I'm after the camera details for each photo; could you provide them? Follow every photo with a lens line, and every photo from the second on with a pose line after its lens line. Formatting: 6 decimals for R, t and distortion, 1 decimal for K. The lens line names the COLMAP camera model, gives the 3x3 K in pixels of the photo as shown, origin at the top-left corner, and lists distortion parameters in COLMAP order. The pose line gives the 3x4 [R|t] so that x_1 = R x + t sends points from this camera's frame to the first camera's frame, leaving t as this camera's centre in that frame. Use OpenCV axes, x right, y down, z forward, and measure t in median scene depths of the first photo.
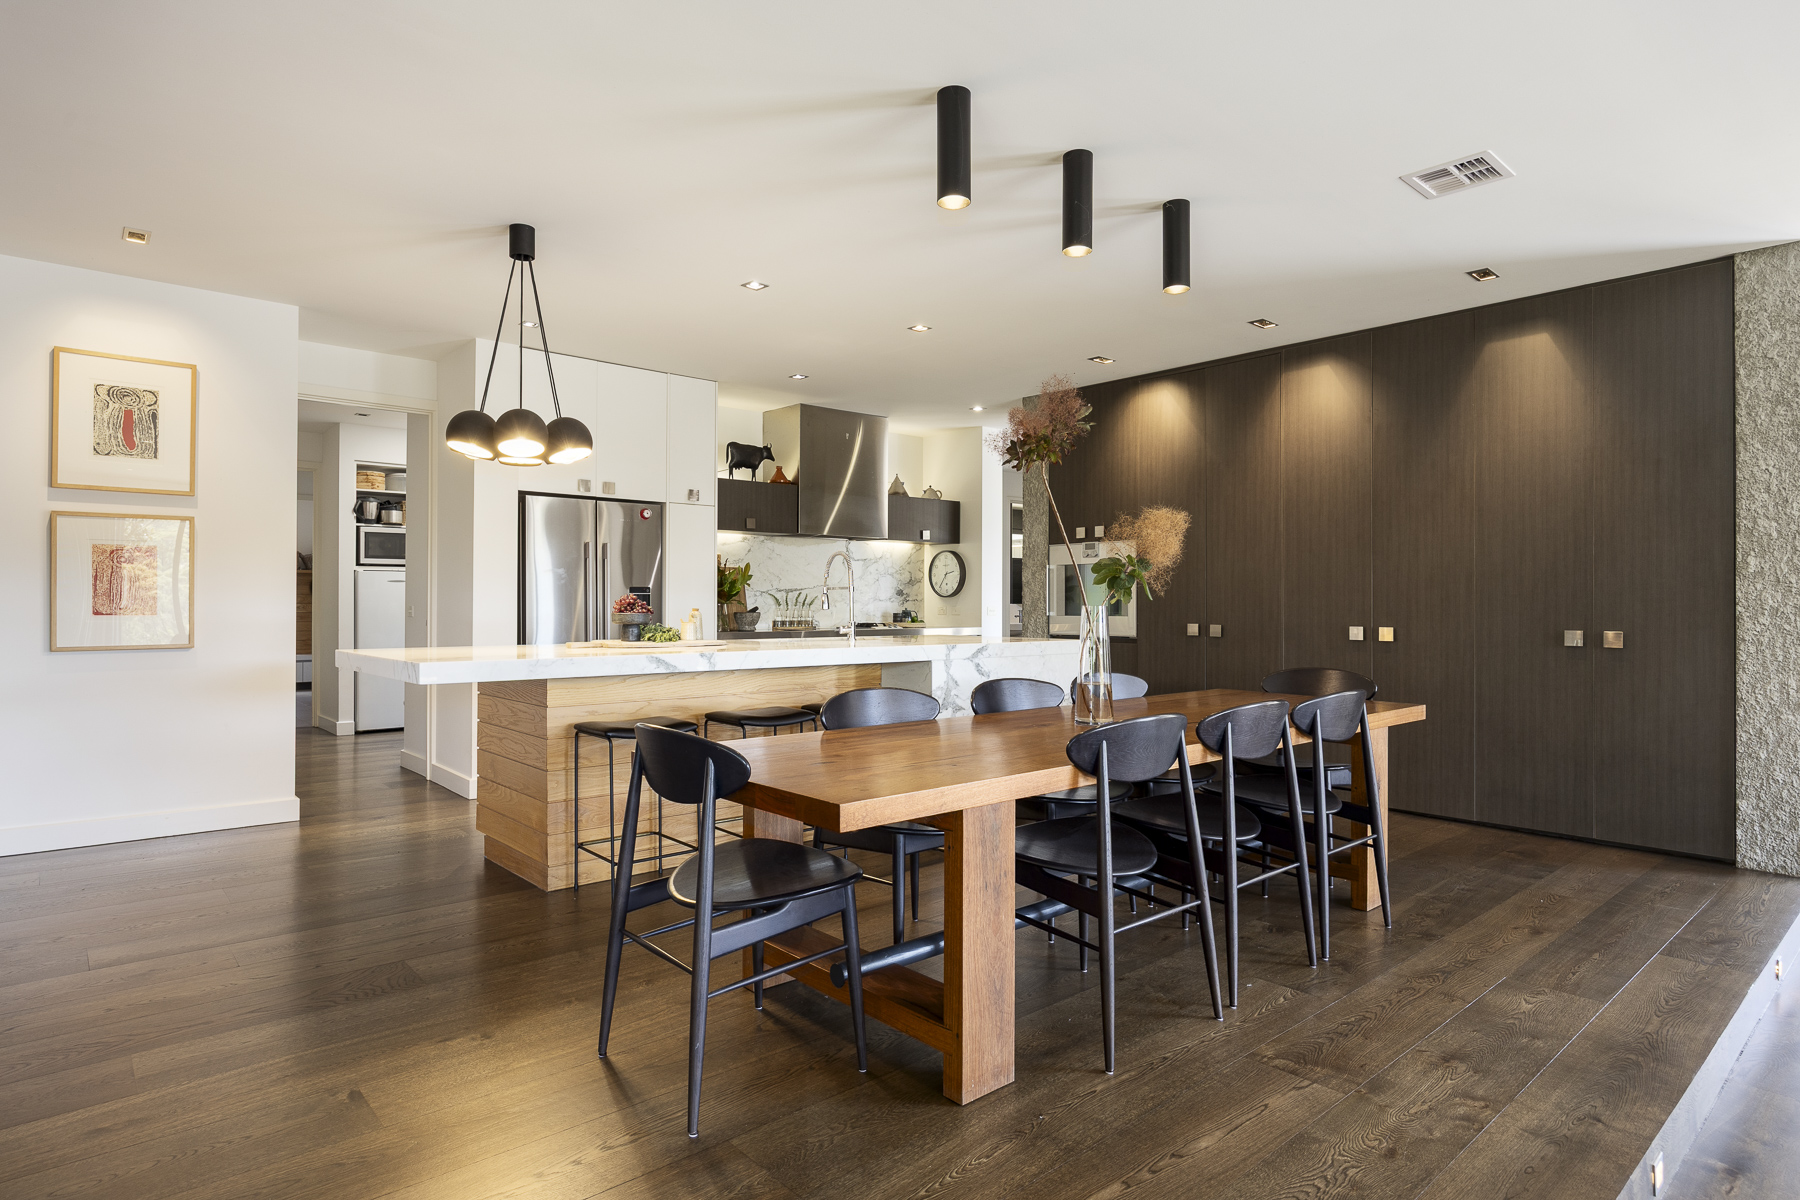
lens RADIAL K [[968.1, 0, 899.0], [0, 968.1, 600.3], [0, 0, 1]] dist [-0.003845, -0.000379]
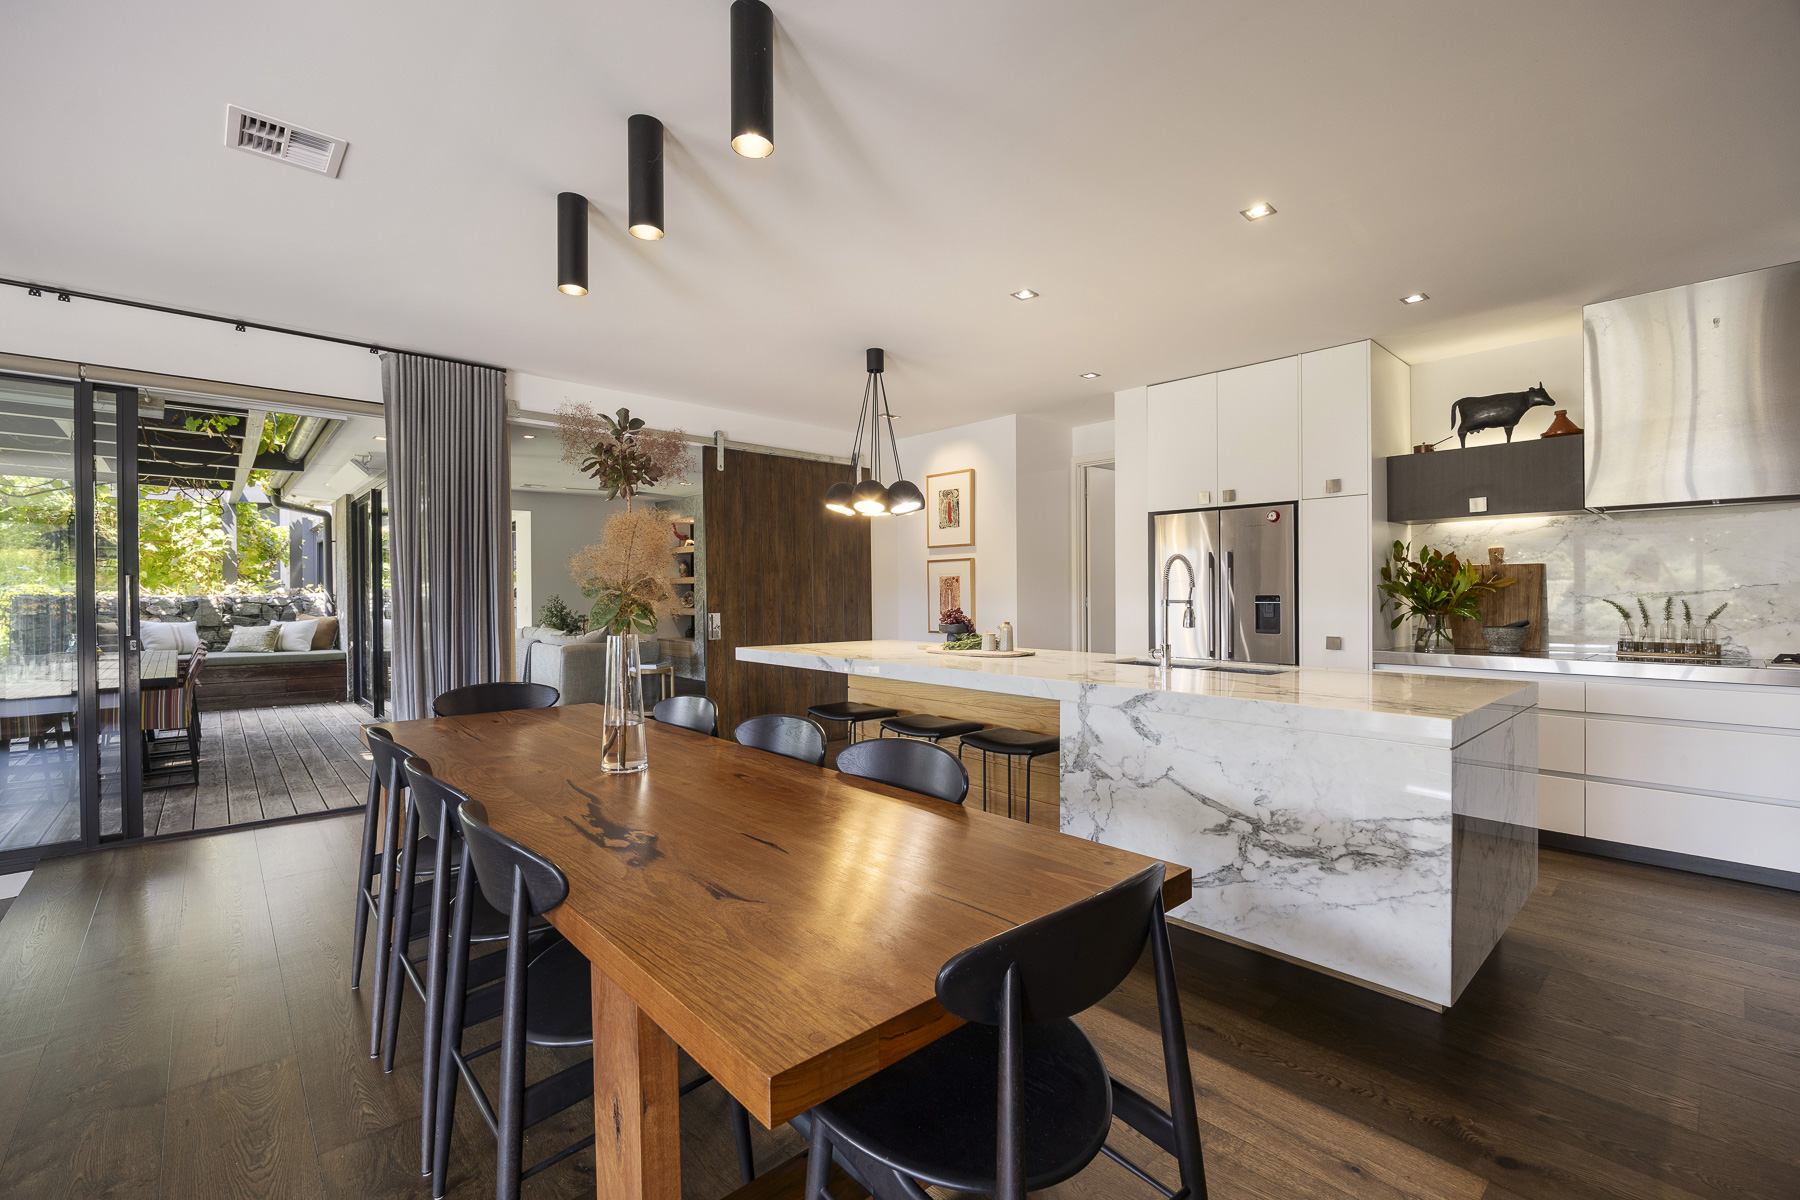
lens RADIAL K [[778.1, 0, 899.0], [0, 778.1, 594.9], [0, 0, 1]] dist [-0.002226, -0.000152]
pose [[0.011449, 0.001588, -0.999933, 0.628394], [0.006912, 0.999975, 0.001667, -0.023771], [0.999911, -0.006931, 0.011437, 0.824967]]
